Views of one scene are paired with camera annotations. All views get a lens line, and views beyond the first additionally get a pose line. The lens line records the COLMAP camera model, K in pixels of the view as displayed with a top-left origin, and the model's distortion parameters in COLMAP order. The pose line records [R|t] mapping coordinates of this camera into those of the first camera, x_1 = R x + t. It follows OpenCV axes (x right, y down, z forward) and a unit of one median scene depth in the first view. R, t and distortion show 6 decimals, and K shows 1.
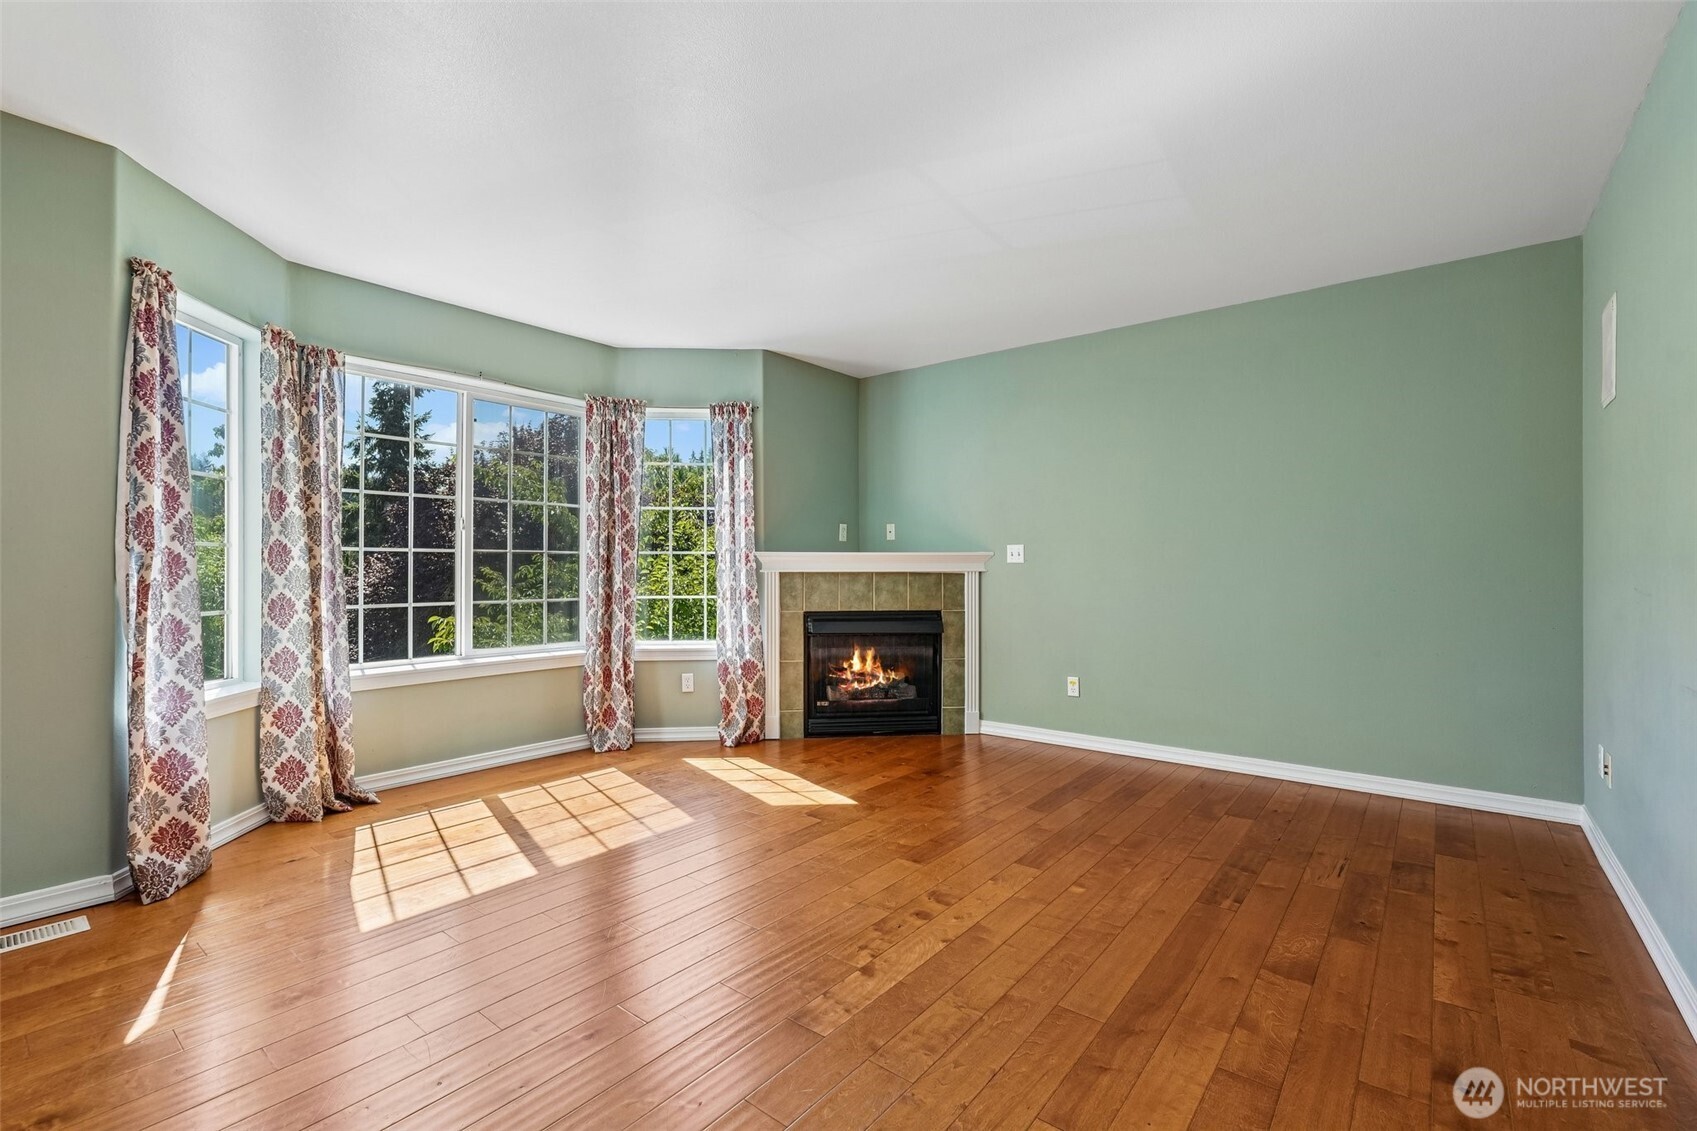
lens RADIAL K [[750.2, 0, 841.5], [0, 750.2, 568.6], [0, 0, 1]] dist [-0.013317, 0.000385]
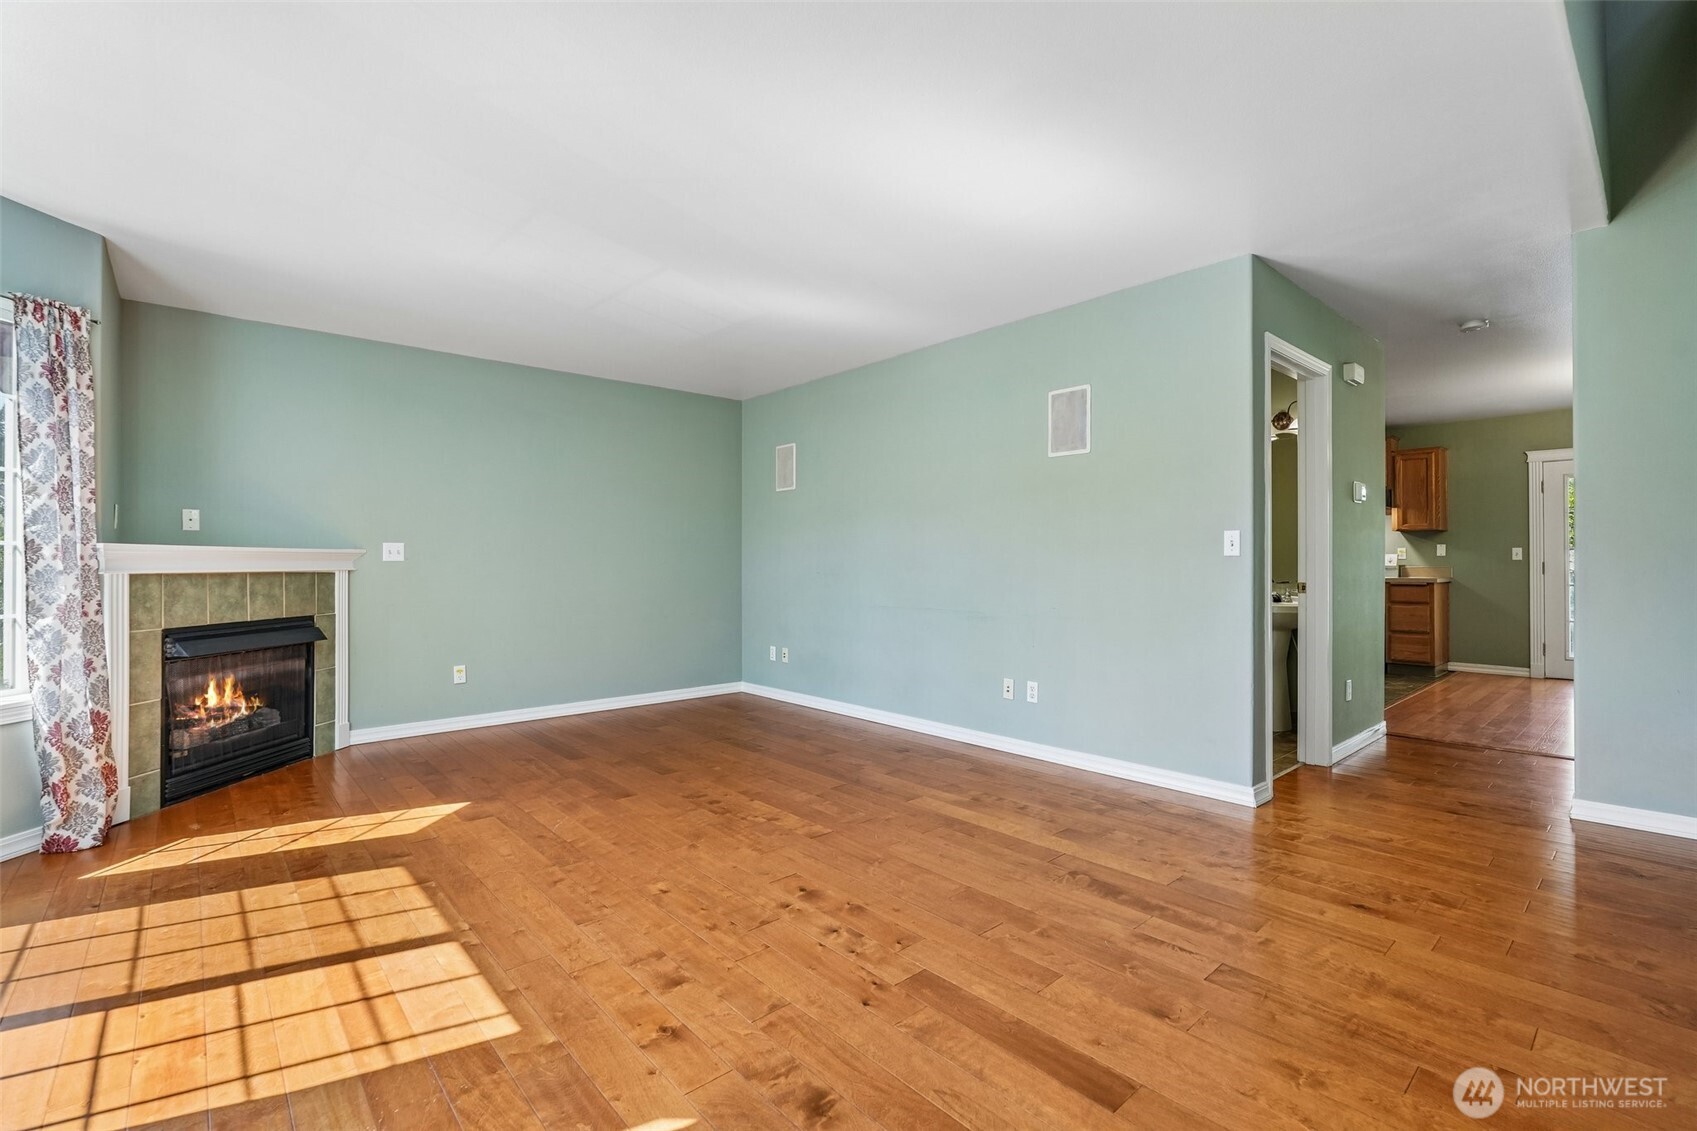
lens RADIAL K [[751.6, 0, 850.2], [0, 751.6, 557.1], [0, 0, 1]] dist [0.000188, 0.000292]
pose [[0.160842, 0.007549, 0.986951, -0.652826], [0.003389, 0.999961, -0.008200, -0.002789], [-0.986974, 0.004663, 0.160810, 0.246981]]
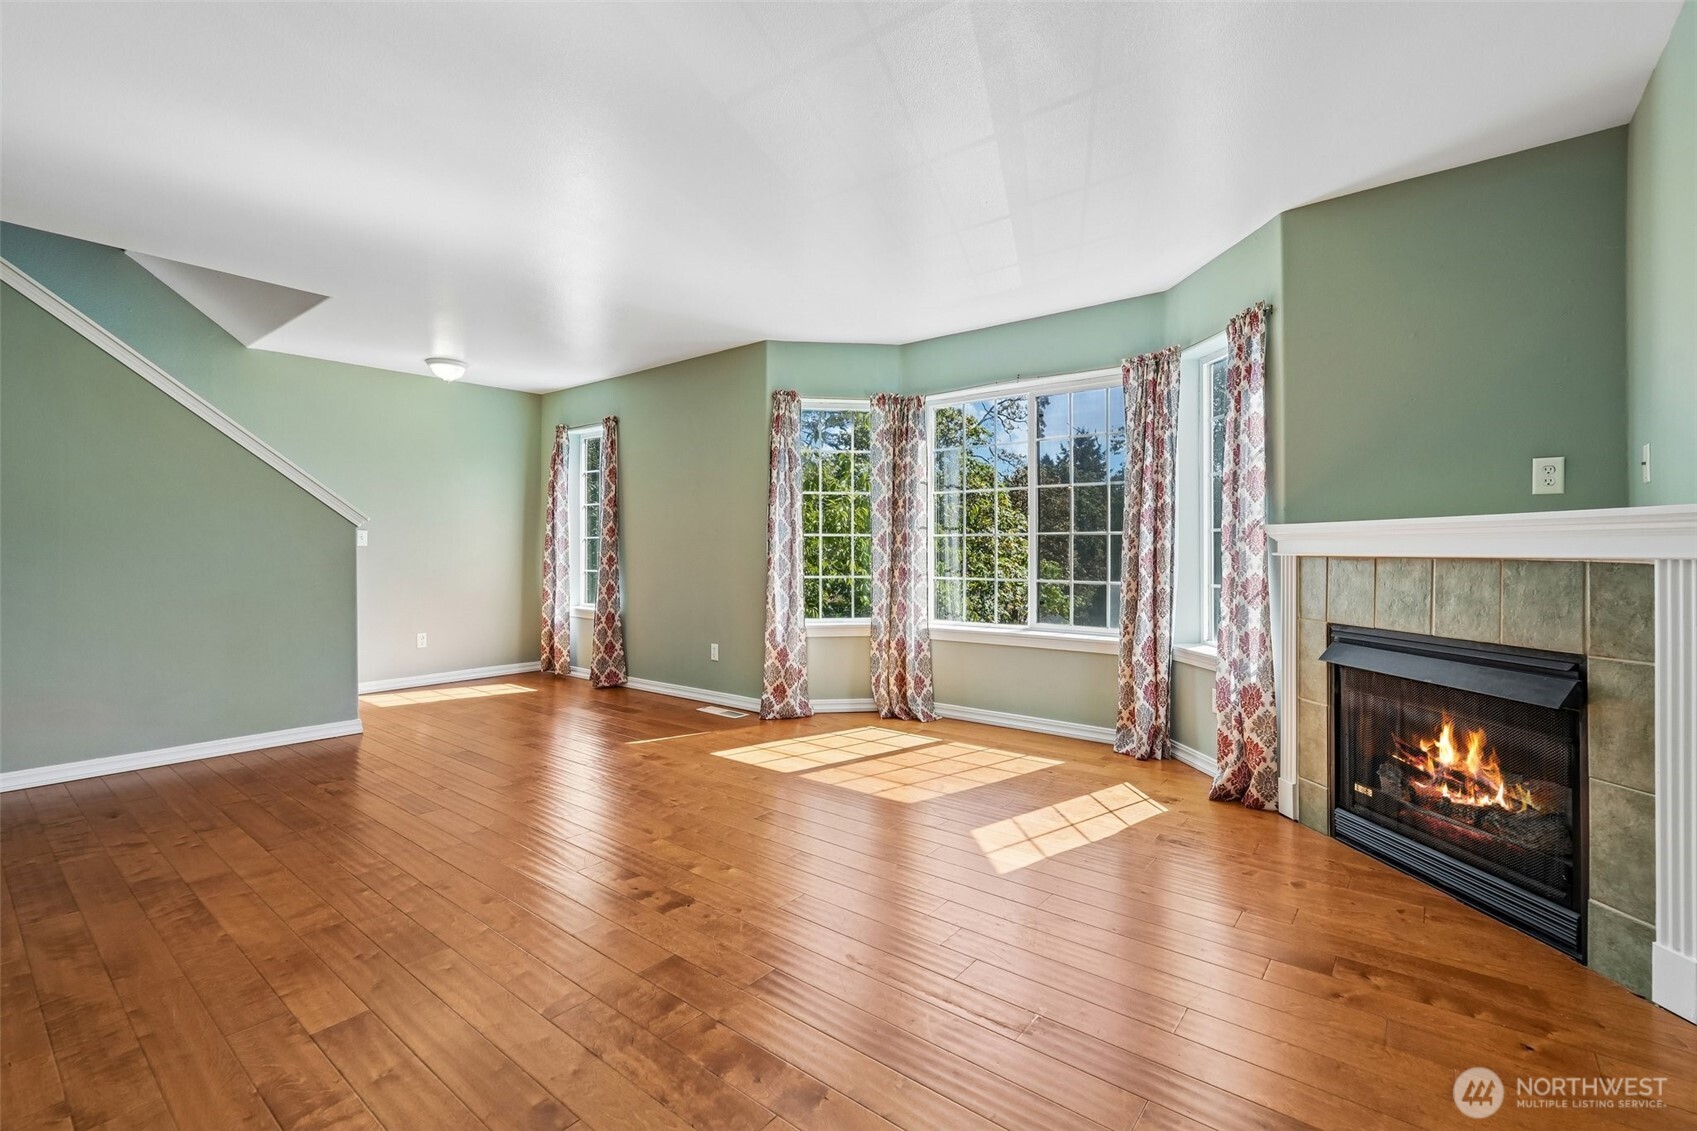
lens RADIAL K [[751.3, 0, 843.9], [0, 751.3, 548.6], [0, 0, 1]] dist [0.000928, 0.000210]
pose [[0.008174, -0.000679, -0.999966, 0.546383], [-0.001425, 0.999999, -0.000690, -0.000435], [0.999966, 0.001431, 0.008173, 0.618112]]
